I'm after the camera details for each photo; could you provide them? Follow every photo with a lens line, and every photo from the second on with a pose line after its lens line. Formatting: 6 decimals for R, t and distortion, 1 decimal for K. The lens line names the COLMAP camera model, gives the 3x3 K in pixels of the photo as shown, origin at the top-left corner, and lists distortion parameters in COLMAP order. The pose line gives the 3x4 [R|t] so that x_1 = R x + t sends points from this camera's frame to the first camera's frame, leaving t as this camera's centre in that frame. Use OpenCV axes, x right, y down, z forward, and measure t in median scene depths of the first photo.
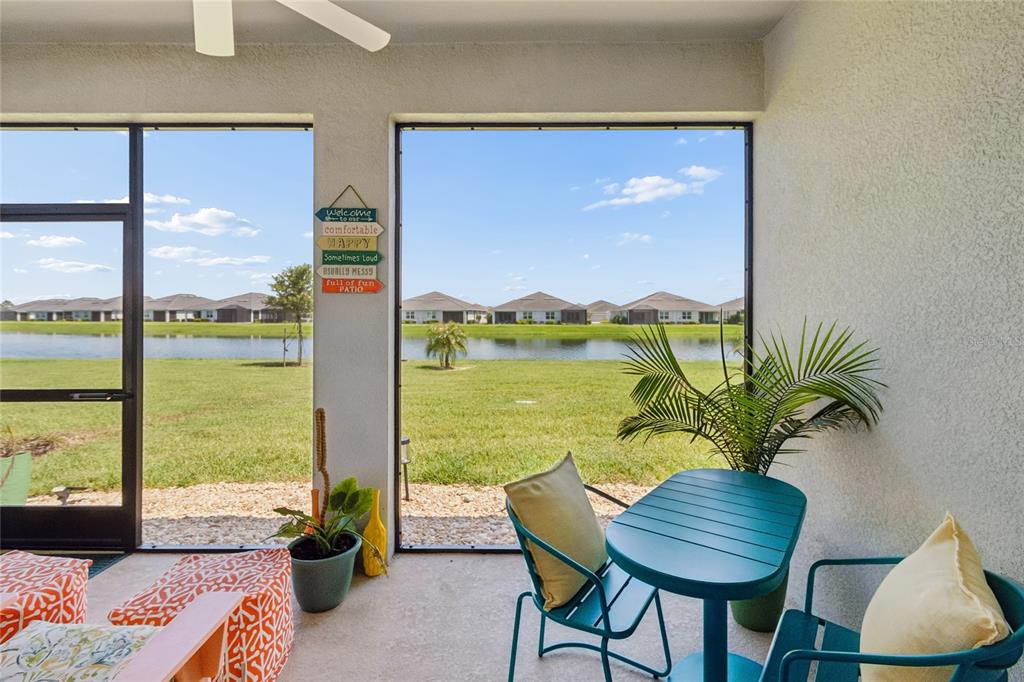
lens RADIAL K [[453.7, 0, 548.1], [0, 453.7, 320.6], [0, 0, 1]] dist [0.005172, -0.000545]
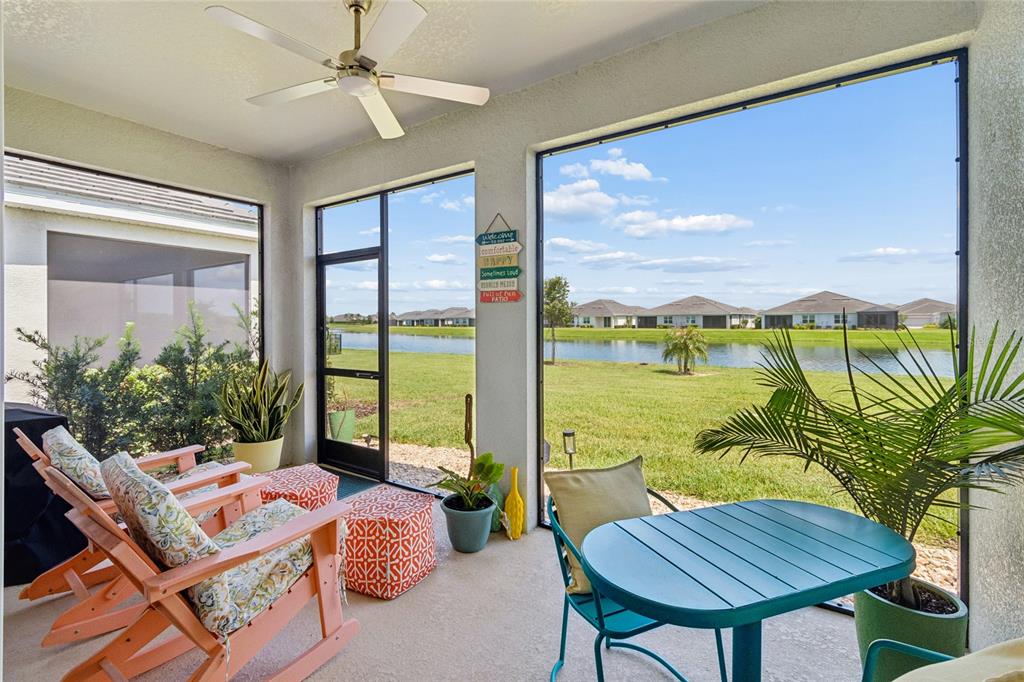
lens RADIAL K [[453.7, 0, 539.4], [0, 453.7, 328.6], [0, 0, 1]] dist [0.005172, -0.000545]
pose [[0.845296, 0.001764, -0.534296, 0.302371], [0.002031, 0.999977, 0.006515, 0.001945], [0.534295, -0.006592, 0.845272, 0.032224]]
